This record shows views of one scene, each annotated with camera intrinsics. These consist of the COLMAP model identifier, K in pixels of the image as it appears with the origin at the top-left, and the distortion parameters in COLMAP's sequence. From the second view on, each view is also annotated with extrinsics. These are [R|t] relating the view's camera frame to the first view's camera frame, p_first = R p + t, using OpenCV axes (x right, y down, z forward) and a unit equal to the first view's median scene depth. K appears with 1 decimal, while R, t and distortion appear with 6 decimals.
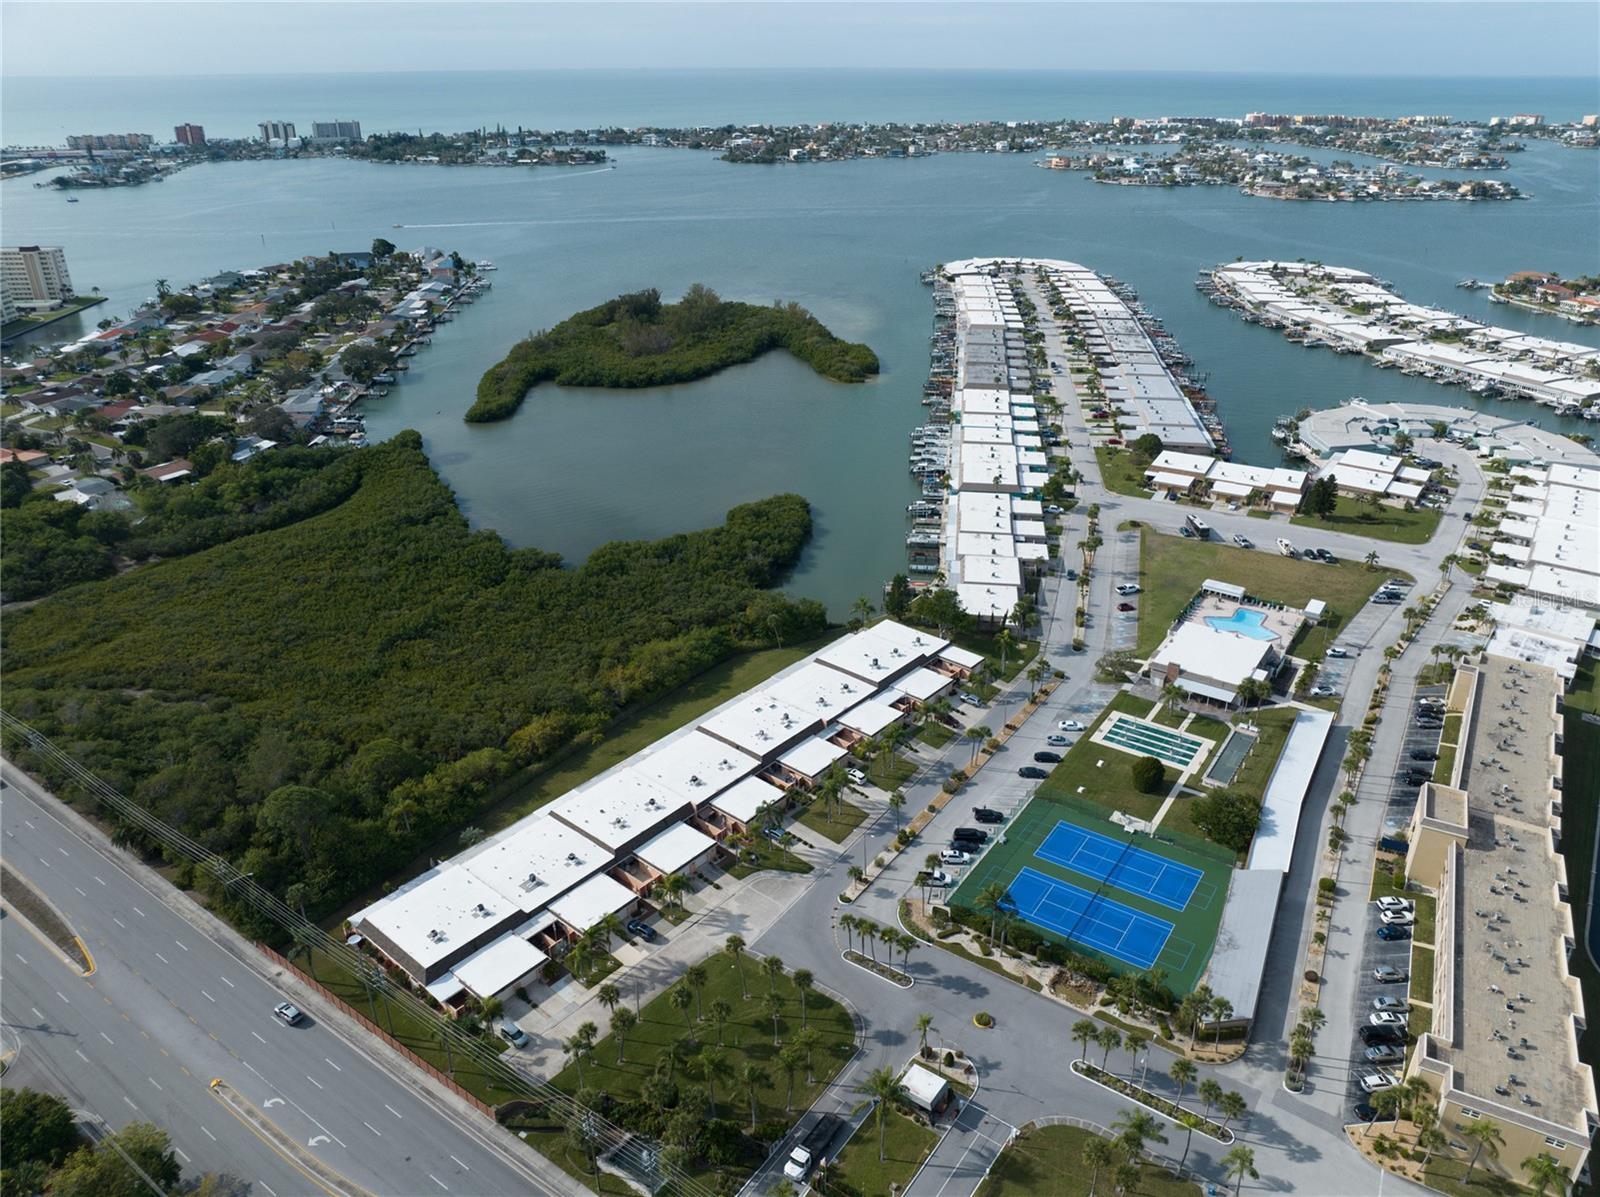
lens RADIAL K [[1128.0, 0, 809.0], [0, 1128.0, 602.0], [0, 0, 1]] dist [-0.036511, 0.001059]
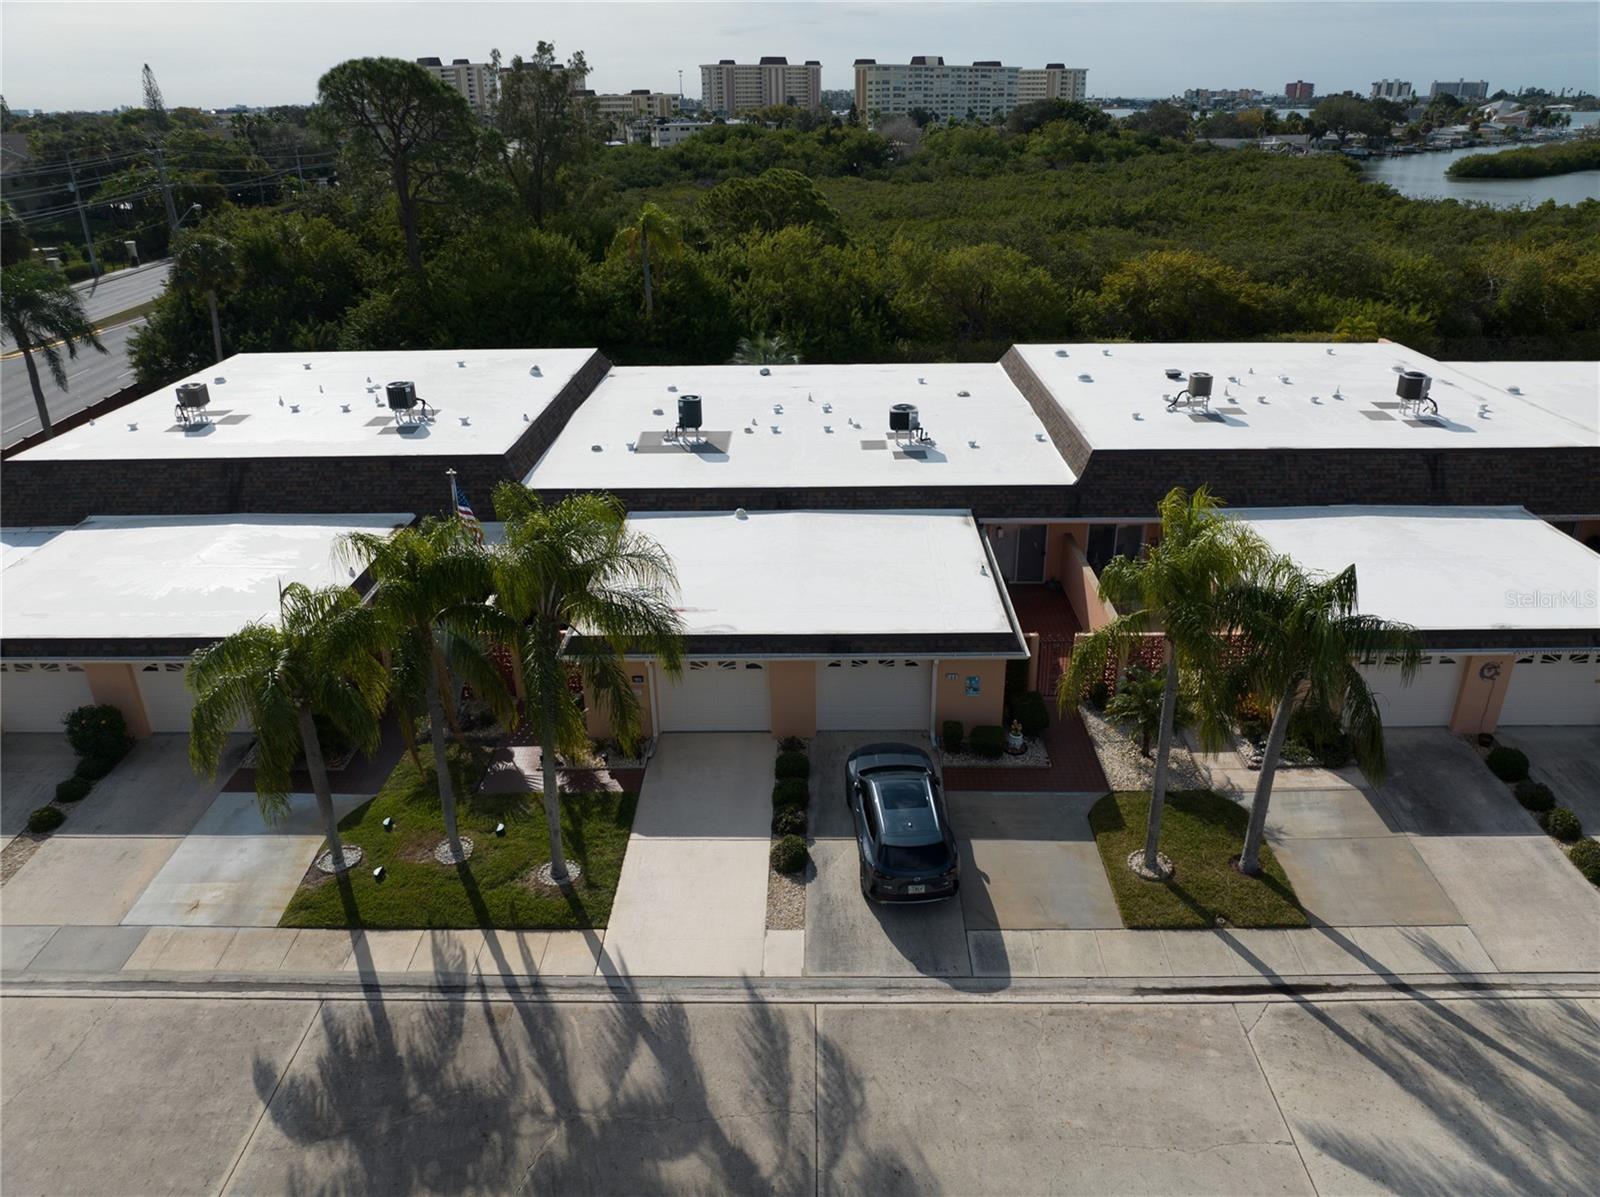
lens RADIAL K [[1128.0, 0, 809.0], [0, 1128.0, 602.0], [0, 0, 1]] dist [-0.036511, 0.001059]
pose [[0.638112, 0.307887, -0.705704, -0.033108], [-0.322943, 0.939072, 0.117690, 0.134524], [0.698943, 0.152803, 0.698663, 0.472367]]
